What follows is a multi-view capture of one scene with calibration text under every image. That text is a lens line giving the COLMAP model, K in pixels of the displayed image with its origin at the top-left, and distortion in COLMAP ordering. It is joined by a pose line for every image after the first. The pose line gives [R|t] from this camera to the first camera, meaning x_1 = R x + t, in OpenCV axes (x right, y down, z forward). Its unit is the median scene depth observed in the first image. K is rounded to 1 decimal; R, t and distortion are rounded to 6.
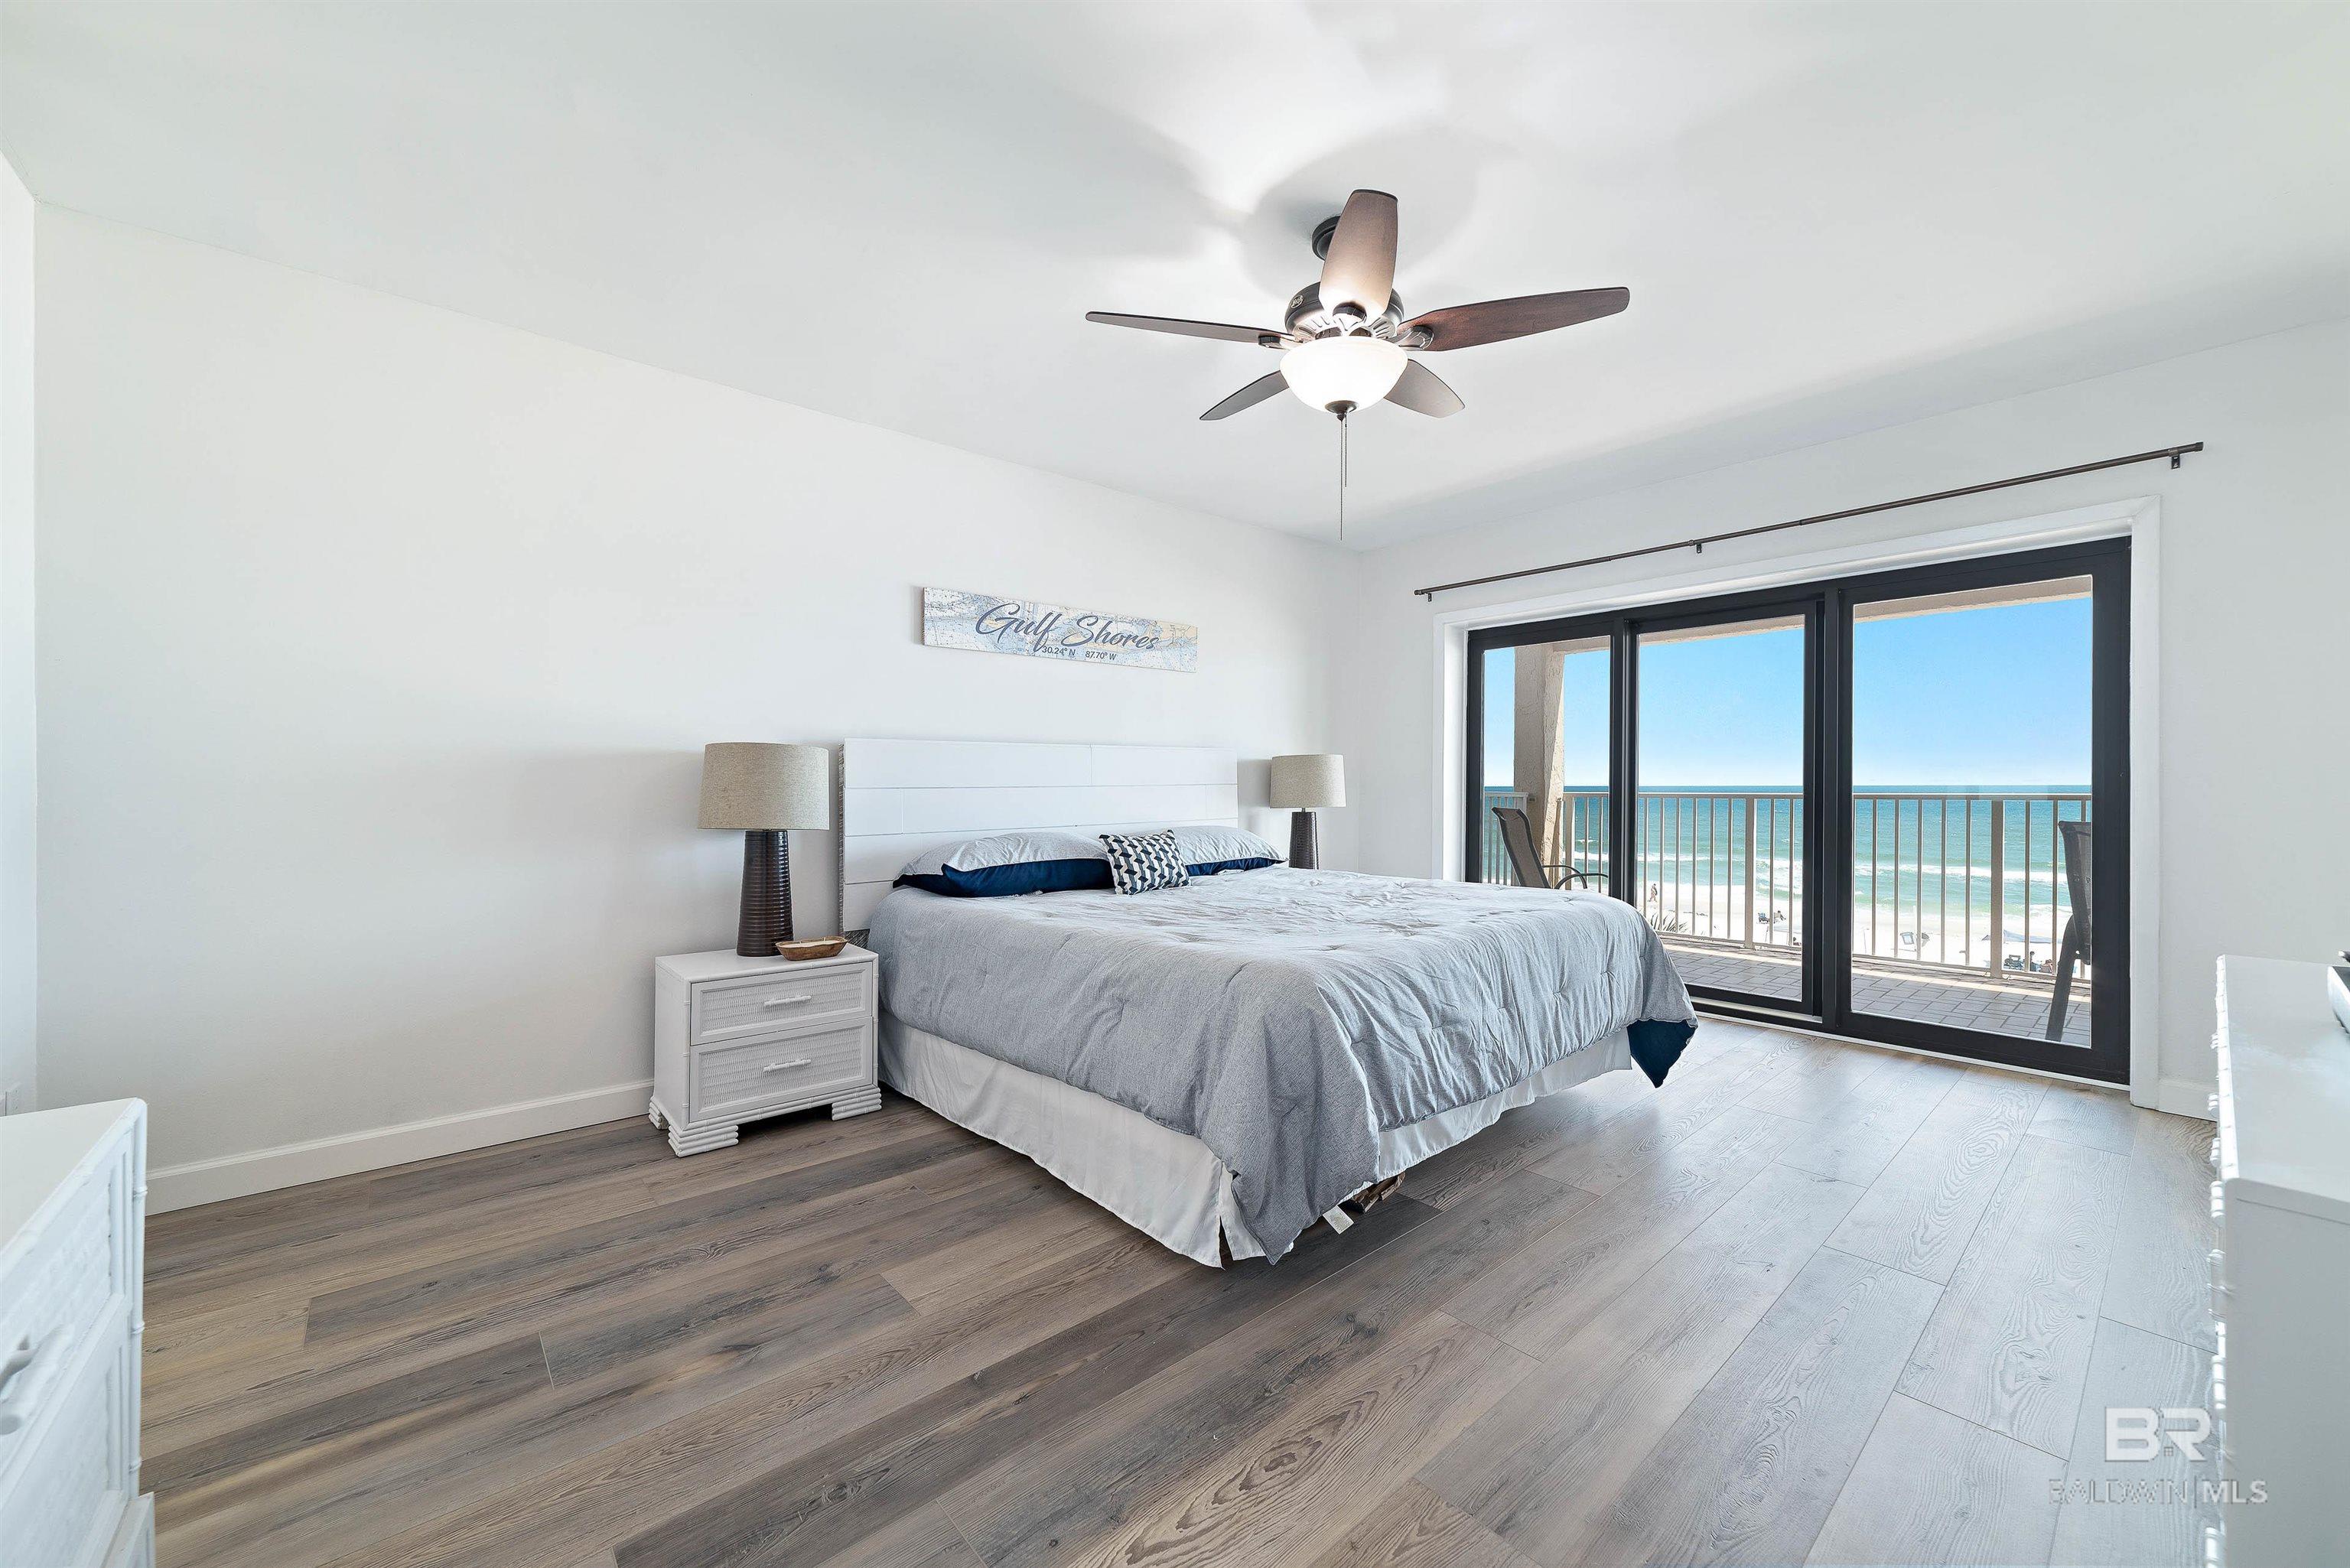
lens RADIAL K [[895.0, 0, 1175.0], [0, 895.0, 784.0], [0, 0, 1]] dist [-0.000781, 0.000072]
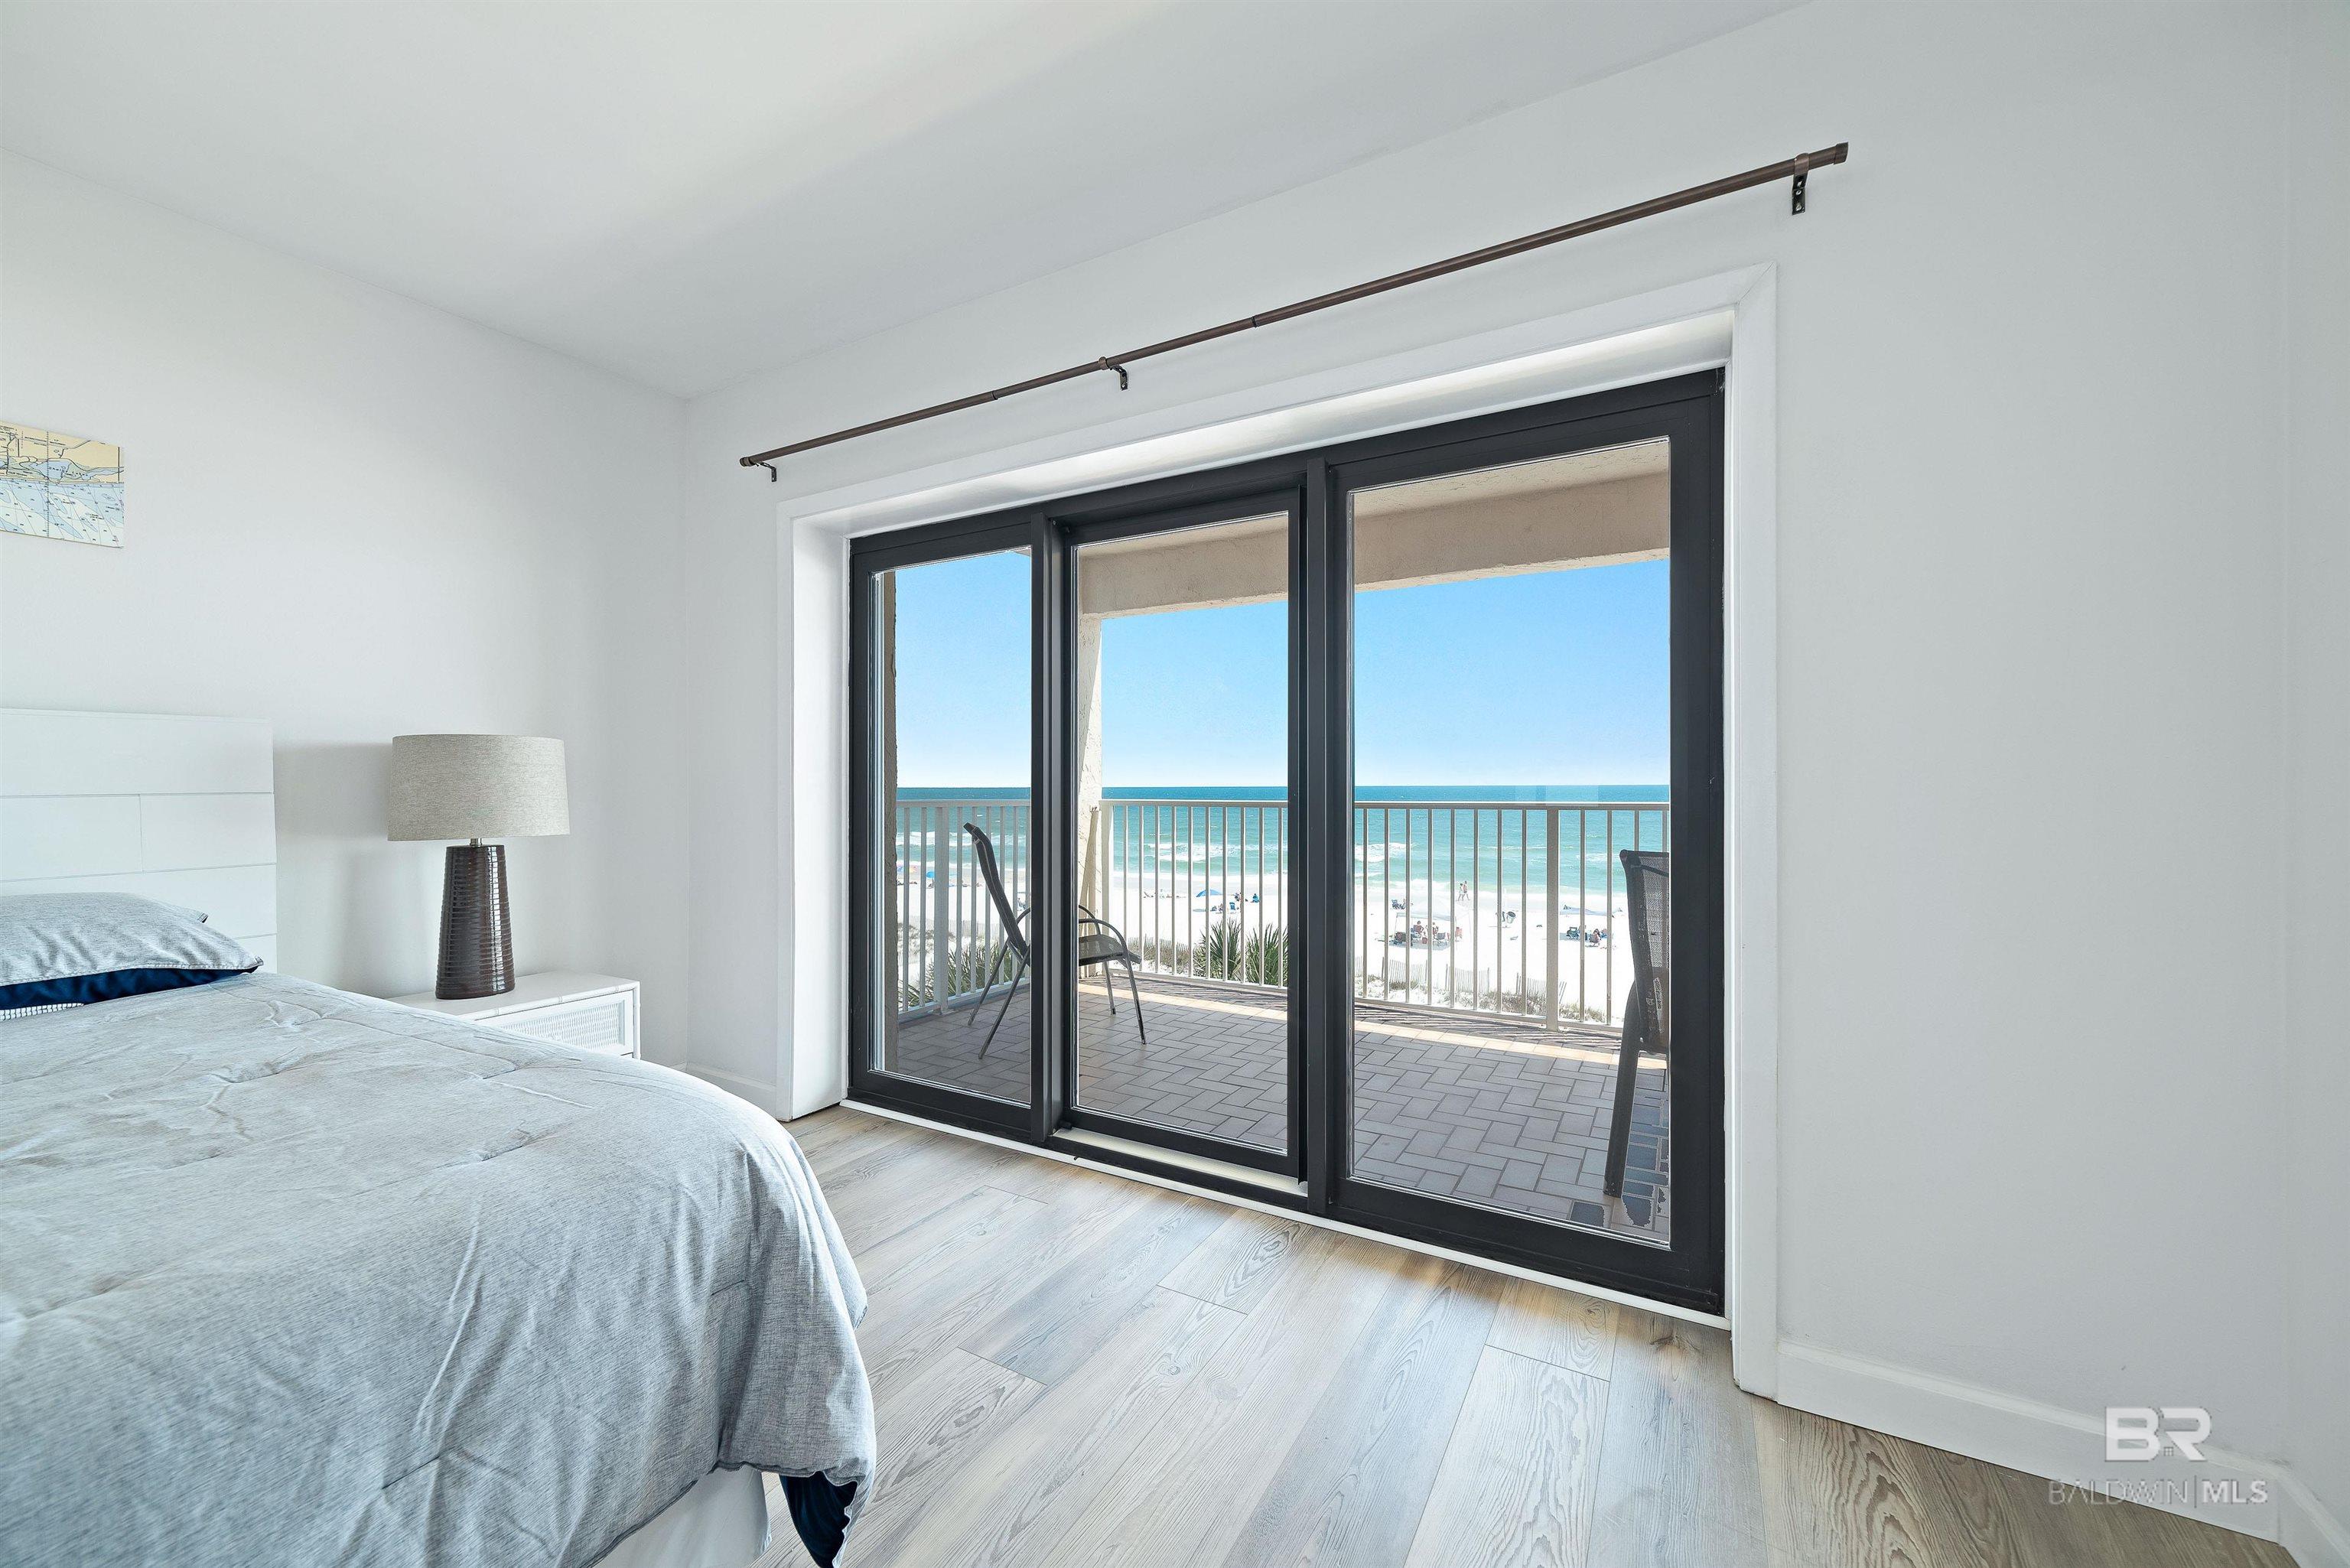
lens RADIAL K [[895.0, 0, 1175.0], [0, 895.0, 784.0], [0, 0, 1]] dist [-0.000781, 0.000072]
pose [[0.944572, -0.003213, 0.328287, 0.445620], [0.004416, 0.999986, -0.002921, -0.001658], [-0.328273, 0.004209, 0.944573, 0.468522]]
